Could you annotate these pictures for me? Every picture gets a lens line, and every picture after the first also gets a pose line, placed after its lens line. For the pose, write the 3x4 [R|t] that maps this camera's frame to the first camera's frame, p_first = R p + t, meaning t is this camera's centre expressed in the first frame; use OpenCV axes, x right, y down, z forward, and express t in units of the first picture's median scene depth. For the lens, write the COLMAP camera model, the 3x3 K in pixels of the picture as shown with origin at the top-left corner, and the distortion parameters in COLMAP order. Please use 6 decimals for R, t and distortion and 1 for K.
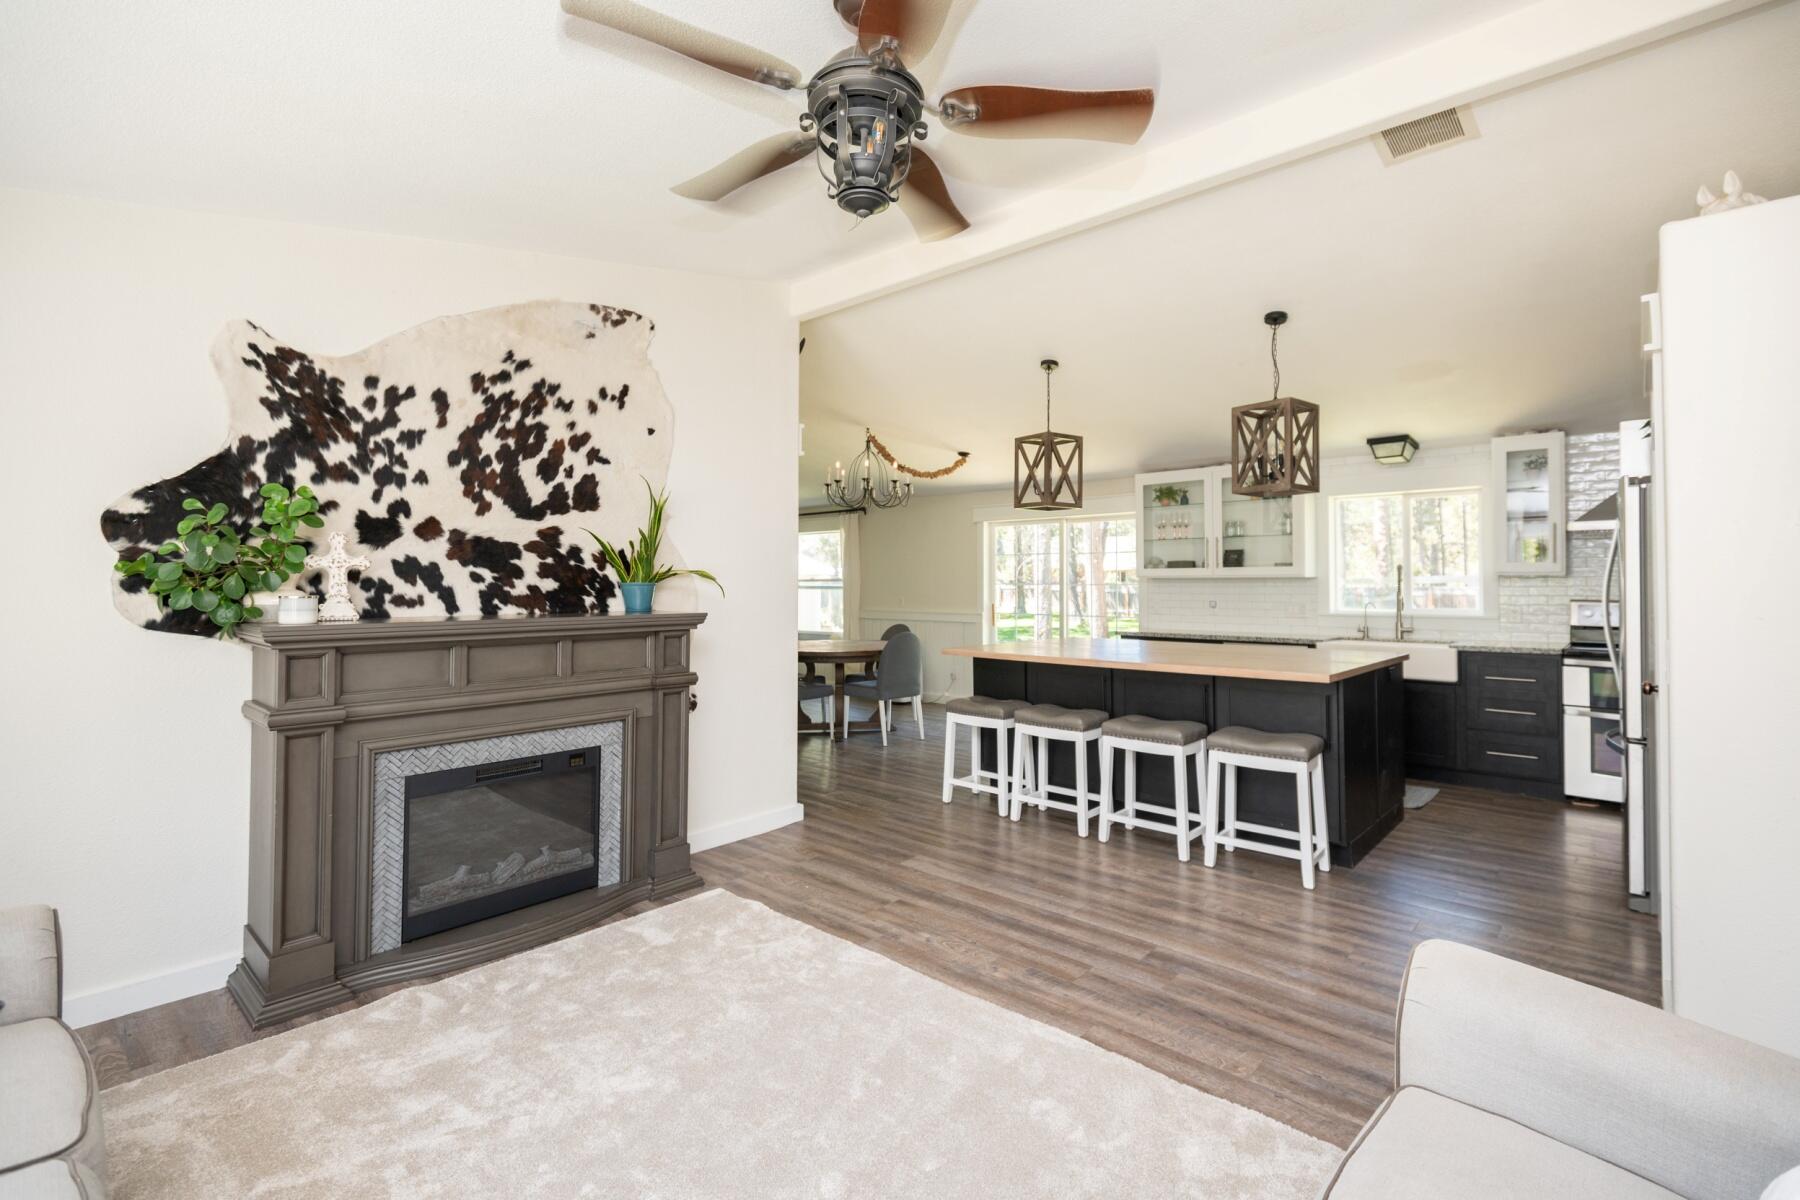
lens RADIAL K [[823.9, 0, 886.8], [0, 823.9, 588.4], [0, 0, 1]] dist [0.001394, -0.000085]
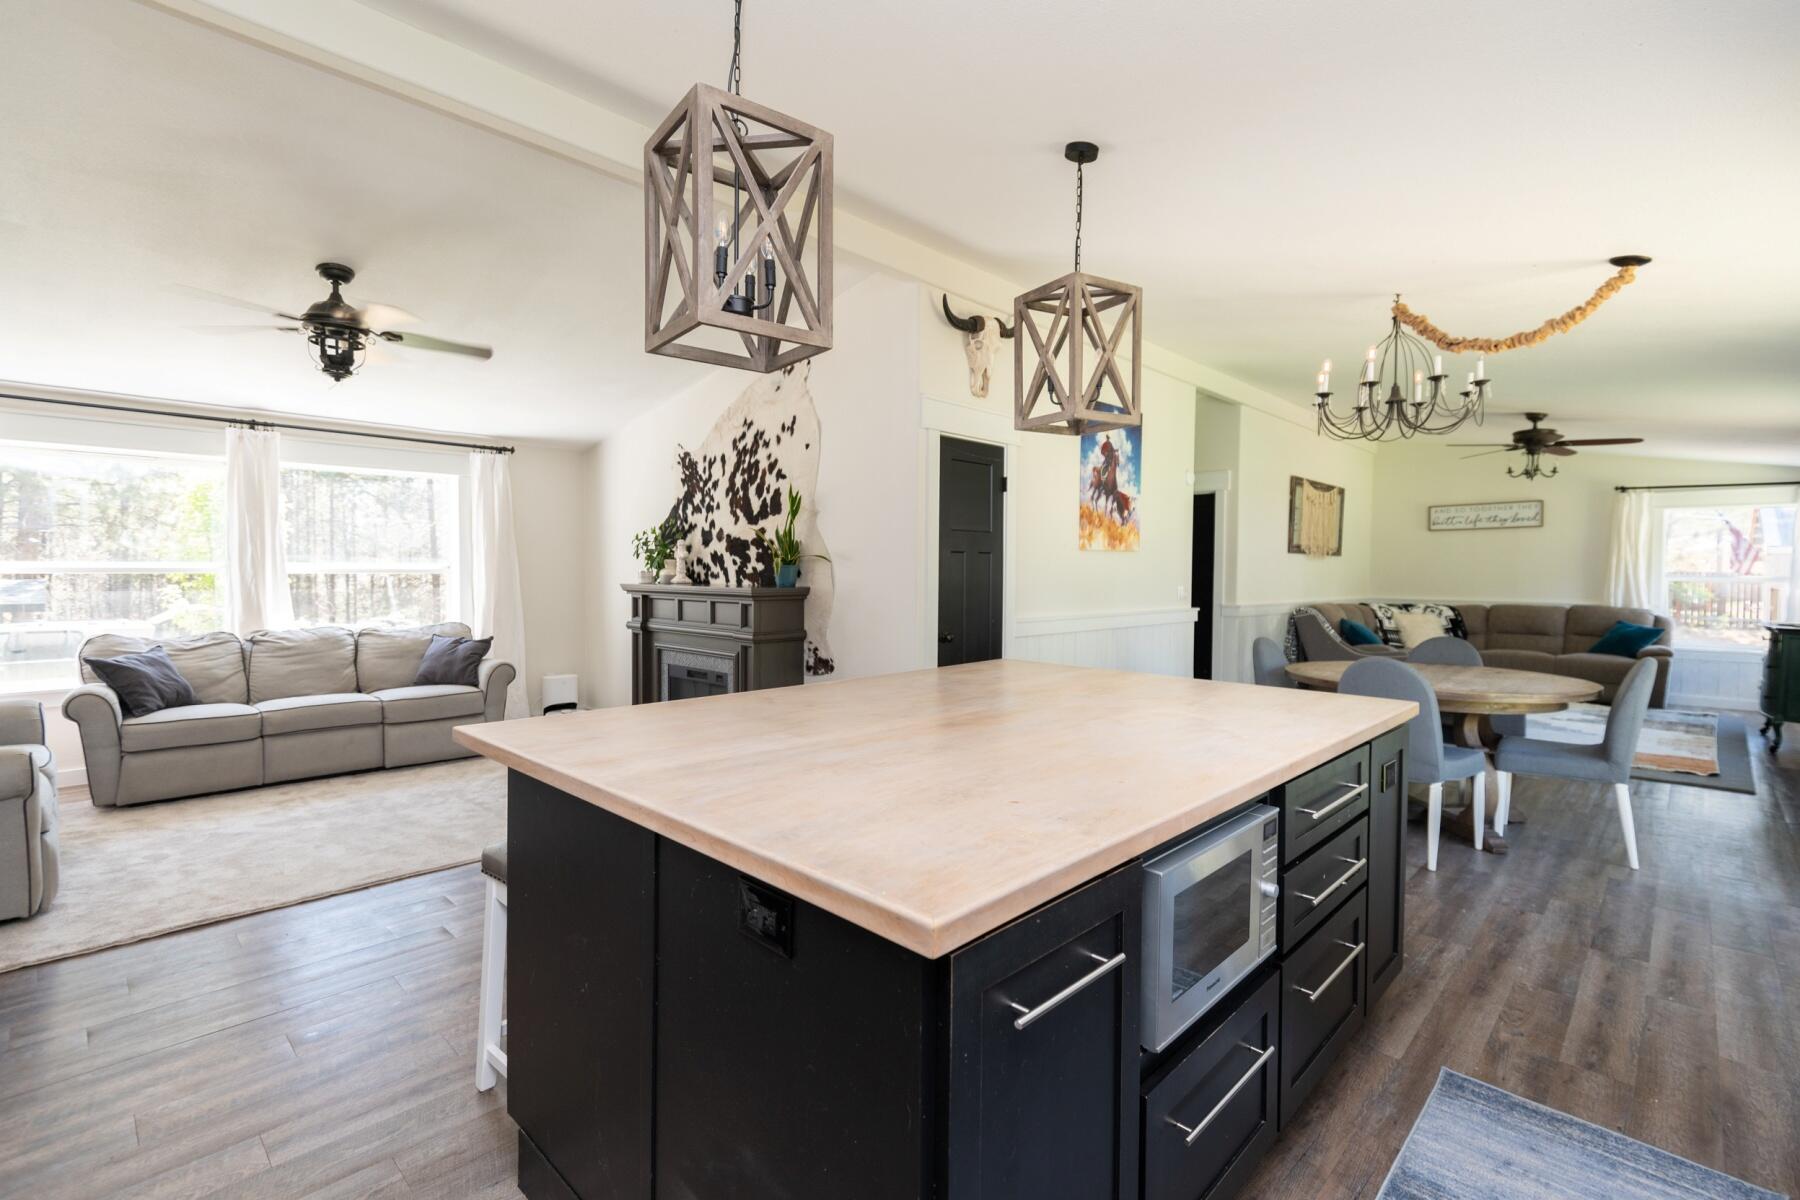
lens RADIAL K [[823.9, 0, 886.8], [0, 823.9, 588.4], [0, 0, 1]] dist [0.001394, -0.000085]
pose [[-0.018675, 0.040309, -0.999013, 1.149183], [0.007589, 0.999164, 0.040174, -0.024644], [0.999797, -0.006832, -0.018965, 1.324802]]
